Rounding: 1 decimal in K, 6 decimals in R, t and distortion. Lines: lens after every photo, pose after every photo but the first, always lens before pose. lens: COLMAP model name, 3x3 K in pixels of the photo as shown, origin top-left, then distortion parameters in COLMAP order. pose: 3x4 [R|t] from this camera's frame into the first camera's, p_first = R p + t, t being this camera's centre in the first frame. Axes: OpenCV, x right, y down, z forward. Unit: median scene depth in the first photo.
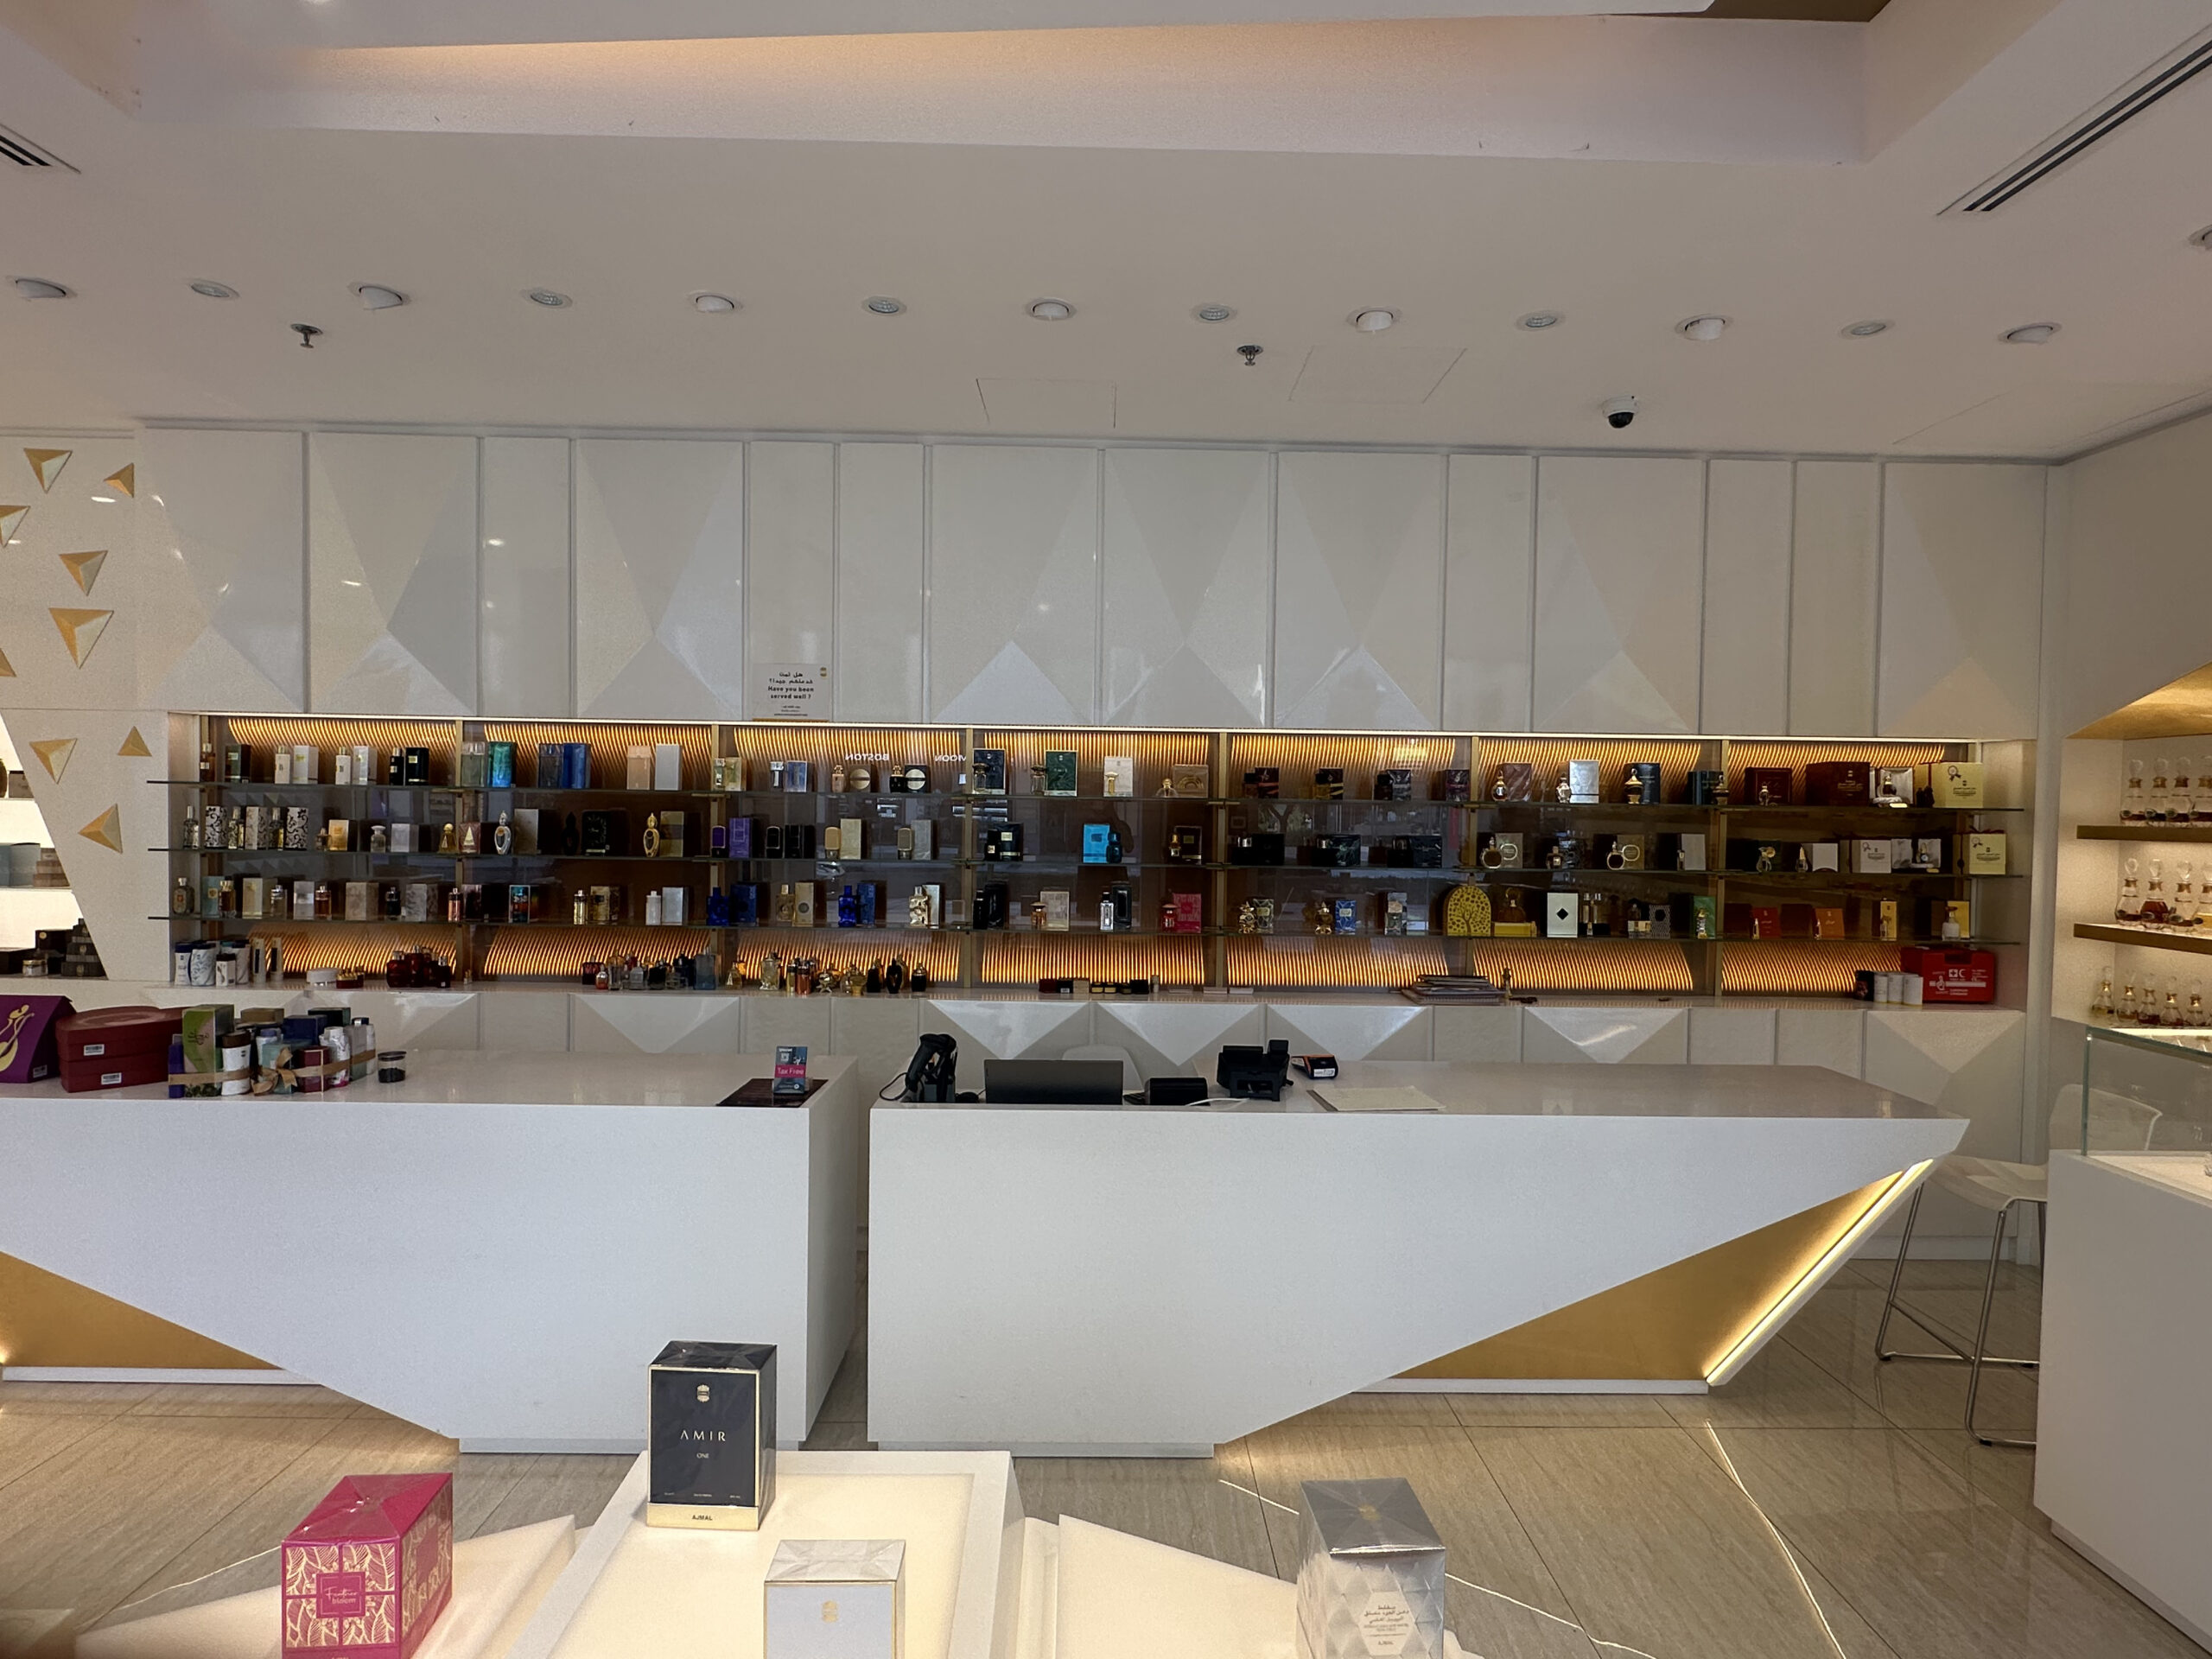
lens RADIAL K [[1125.3, 0, 1099.8], [0, 1125.3, 821.5], [0, 0, 1]] dist [0.003464, 0.000320]
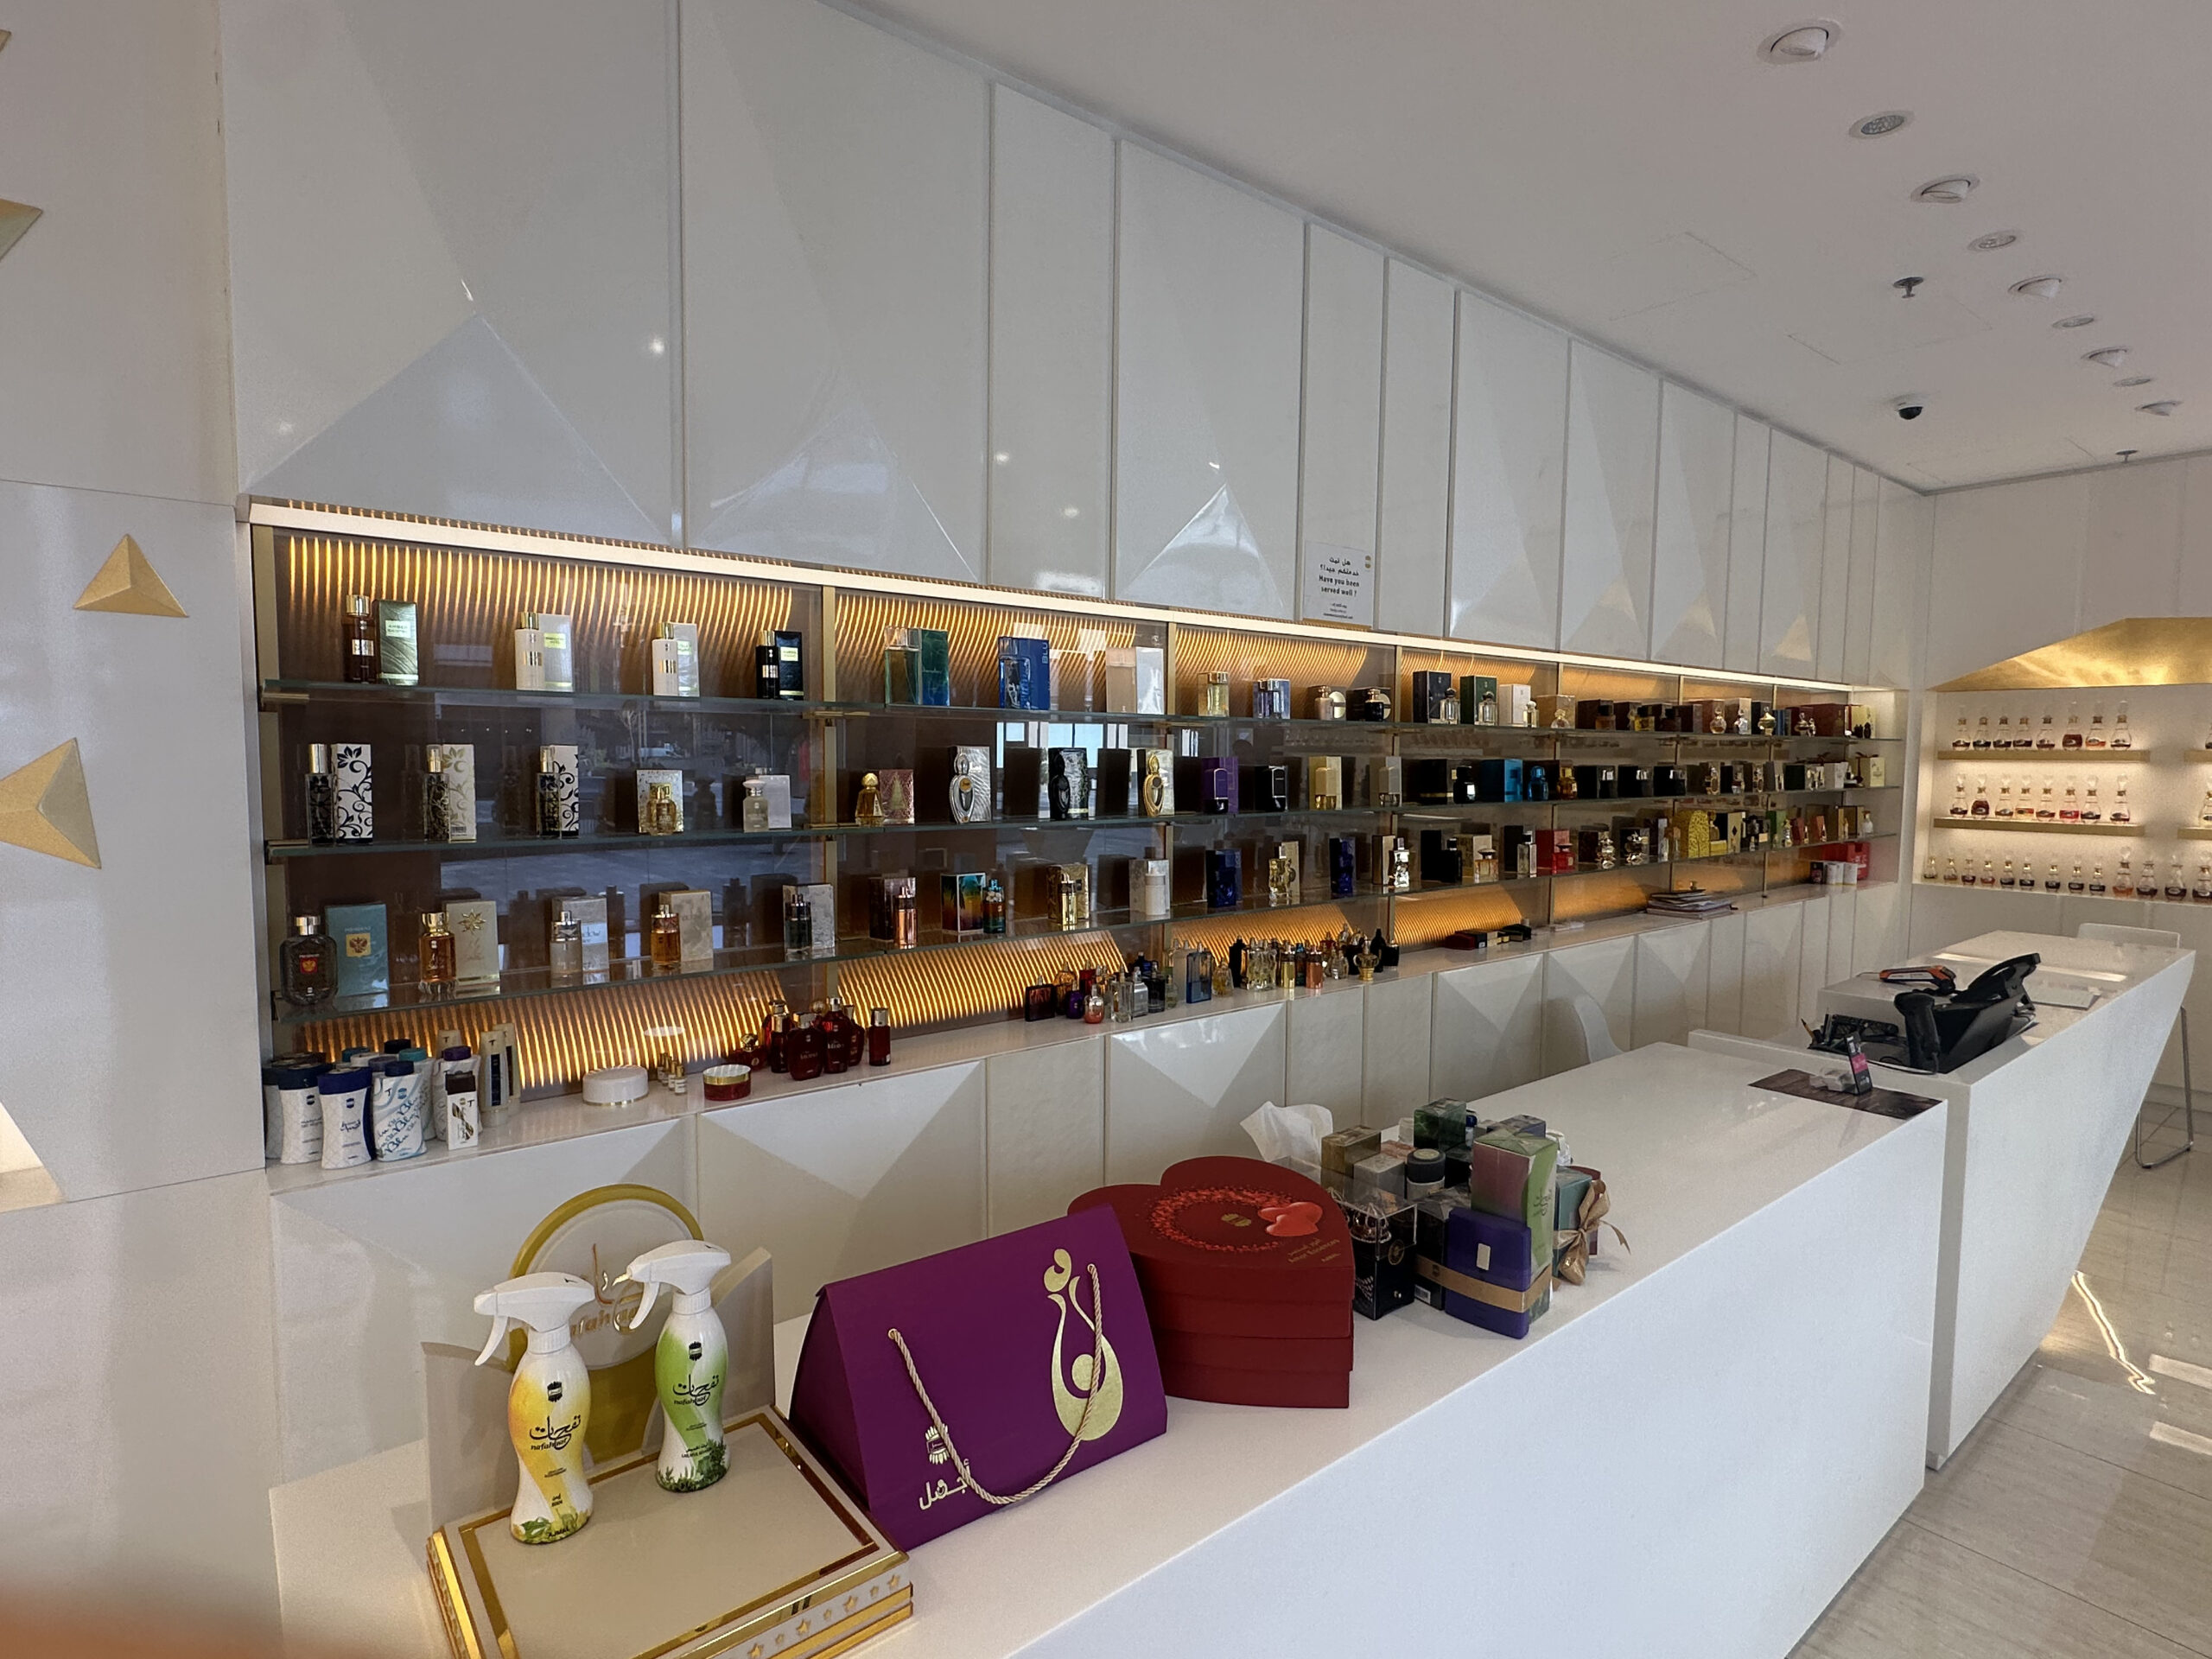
lens RADIAL K [[1125.3, 0, 1108.3], [0, 1125.3, 835.9], [0, 0, 1]] dist [0.003464, 0.000320]
pose [[0.788802, -0.055330, 0.612152, -0.838458], [0.010610, 0.997017, 0.076445, -0.008800], [-0.614556, -0.053806, 0.787036, 0.491410]]
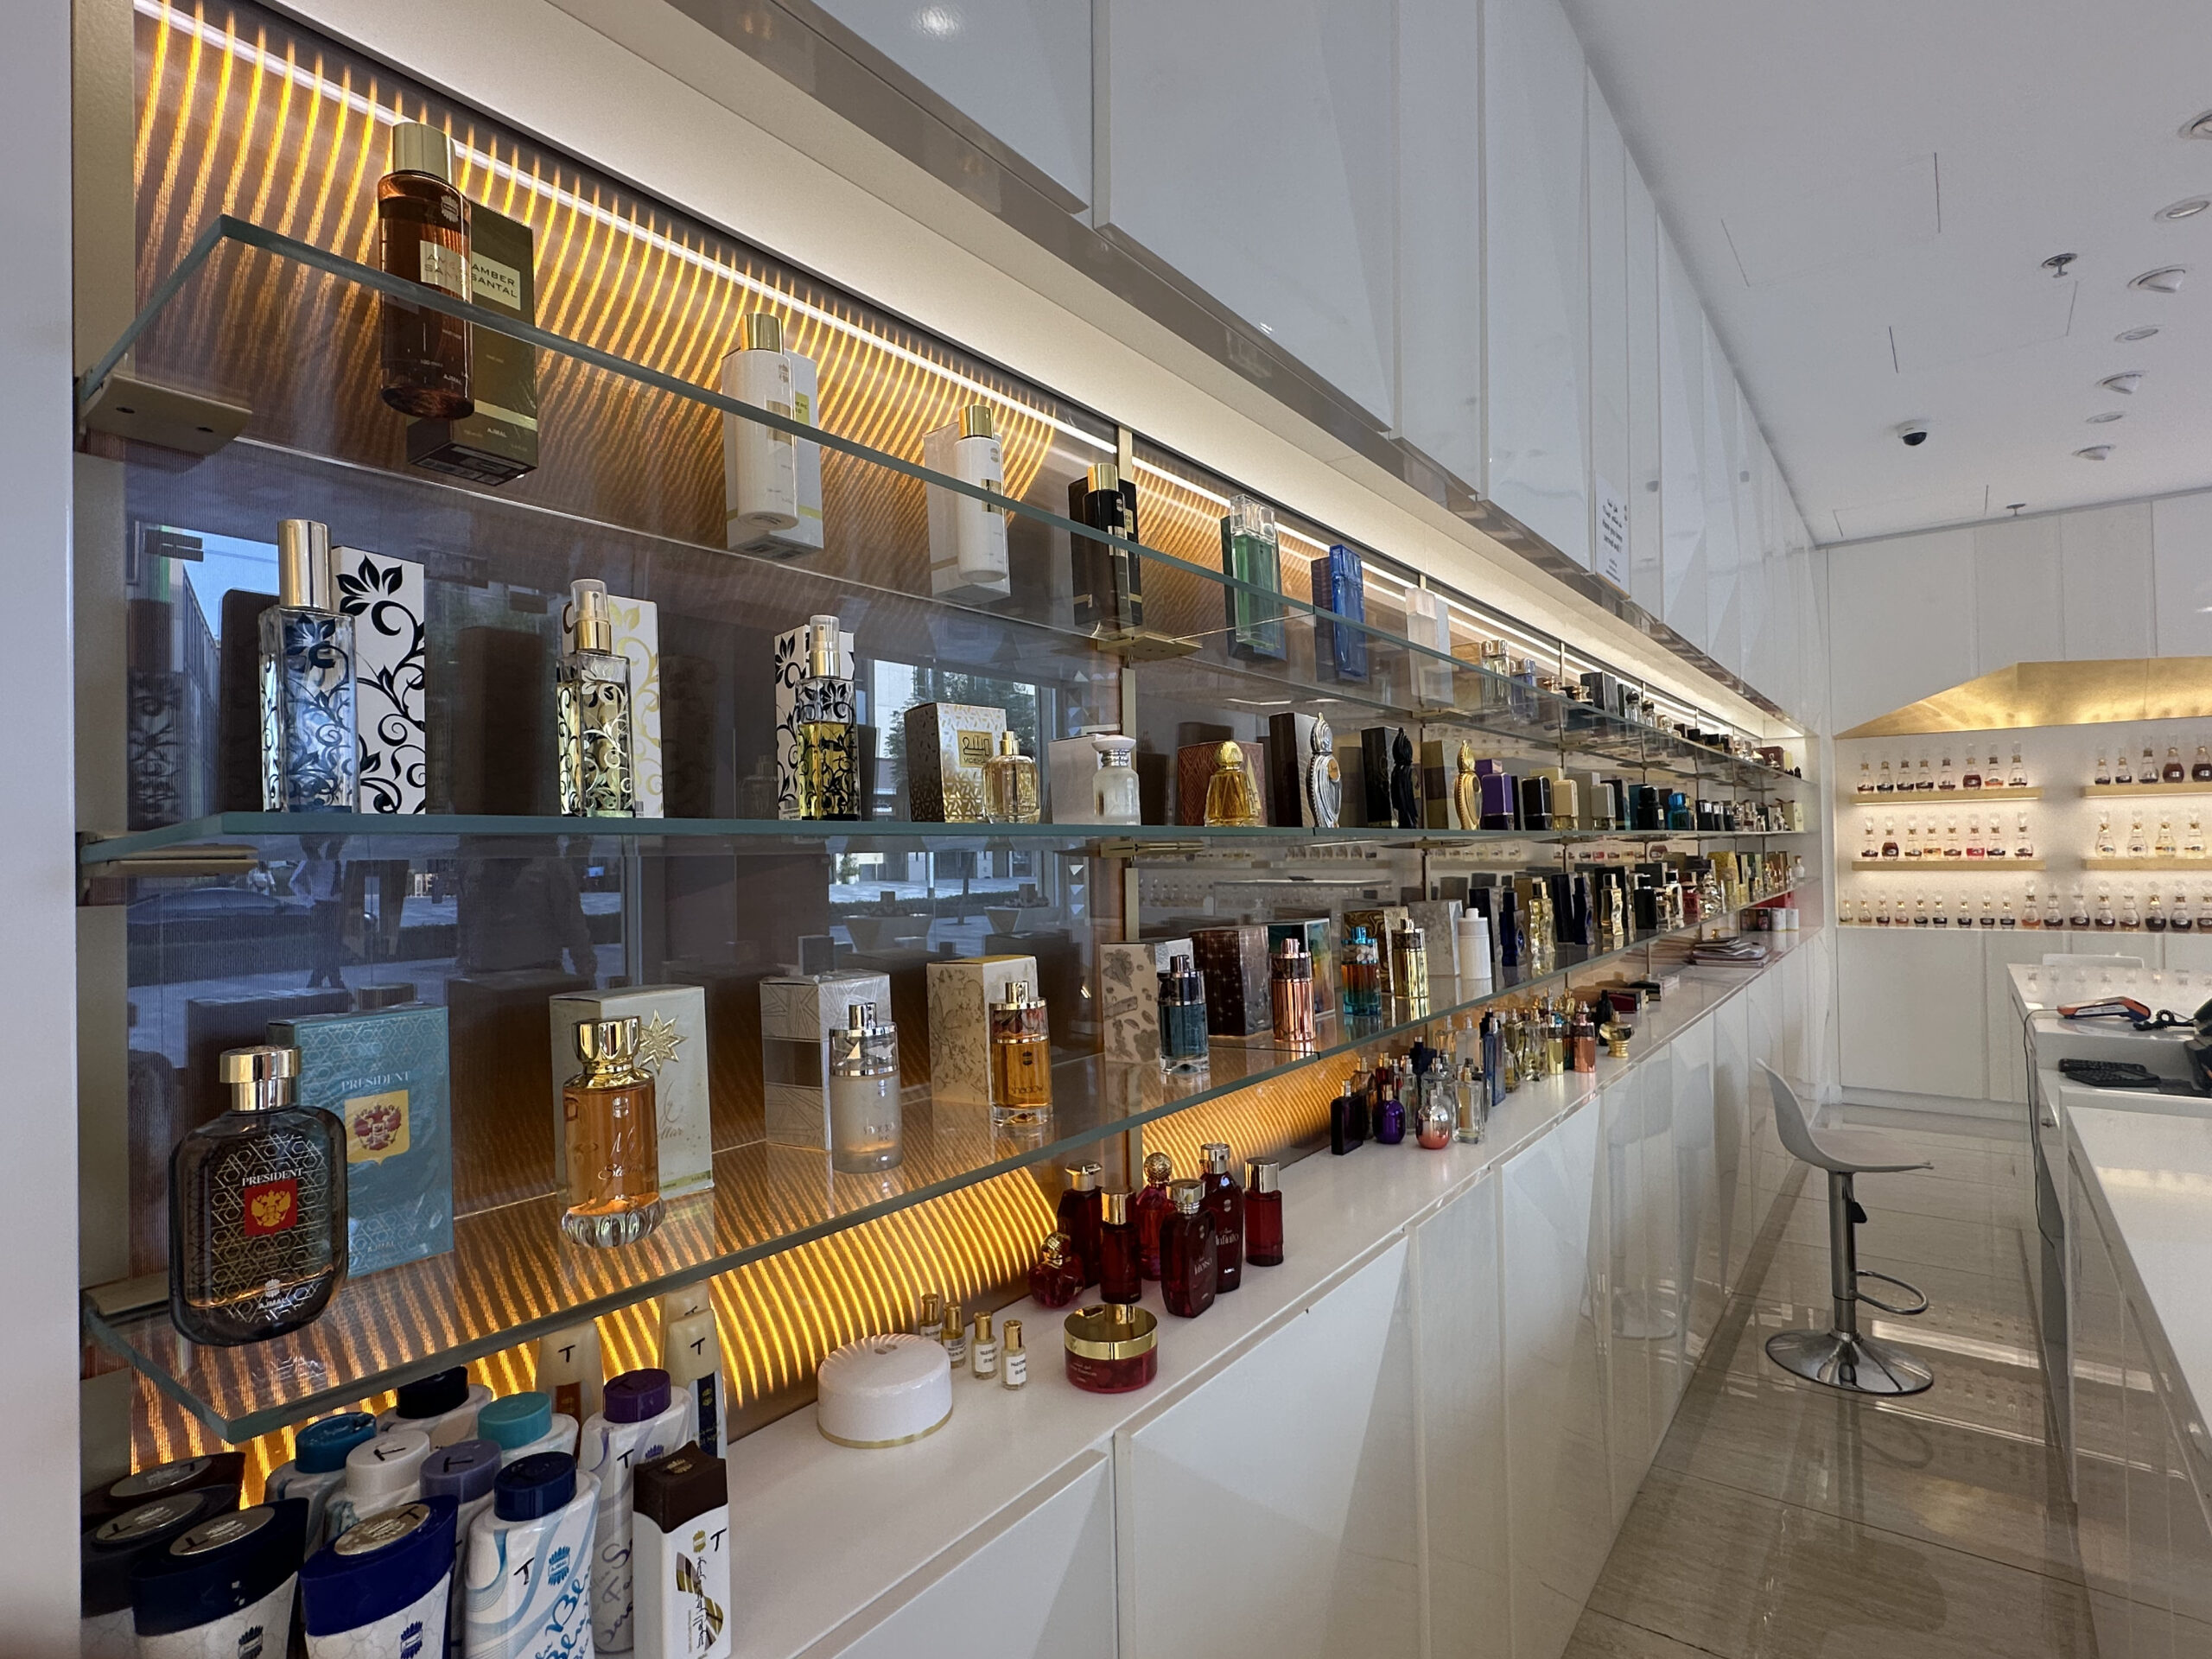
lens RADIAL K [[1125.3, 0, 1108.0], [0, 1125.3, 836.1], [0, 0, 1]] dist [0.003464, 0.000320]
pose [[0.607151, -0.017837, 0.794386, -0.863520], [0.035002, 0.999378, -0.004313, 0.029266], [-0.793815, 0.030423, 0.607398, 0.846851]]
